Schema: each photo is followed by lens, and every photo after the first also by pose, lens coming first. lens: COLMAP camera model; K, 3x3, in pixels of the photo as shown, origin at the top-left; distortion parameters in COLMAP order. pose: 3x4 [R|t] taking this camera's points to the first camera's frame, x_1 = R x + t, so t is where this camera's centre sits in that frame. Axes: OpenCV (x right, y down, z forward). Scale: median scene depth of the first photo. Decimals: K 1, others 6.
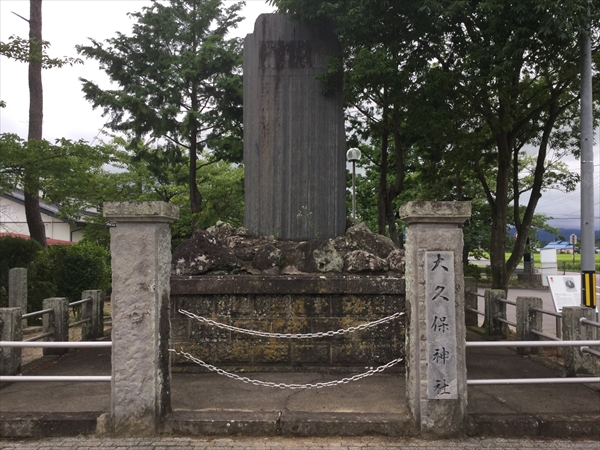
lens RADIAL K [[393.5, 0, 313.3], [0, 393.5, 222.6], [0, 0, 1]] dist [0.034548, -0.000937]
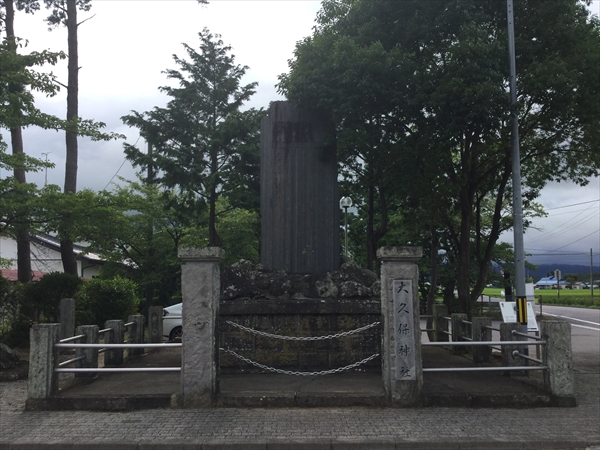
lens RADIAL K [[393.5, 0, 313.3], [0, 393.5, 222.6], [0, 0, 1]] dist [0.034548, -0.000937]
pose [[0.999861, -0.001107, 0.016631, -0.027418], [0.002605, 0.995907, -0.090341, -0.006068], [-0.016463, 0.090372, 0.995772, -0.318352]]
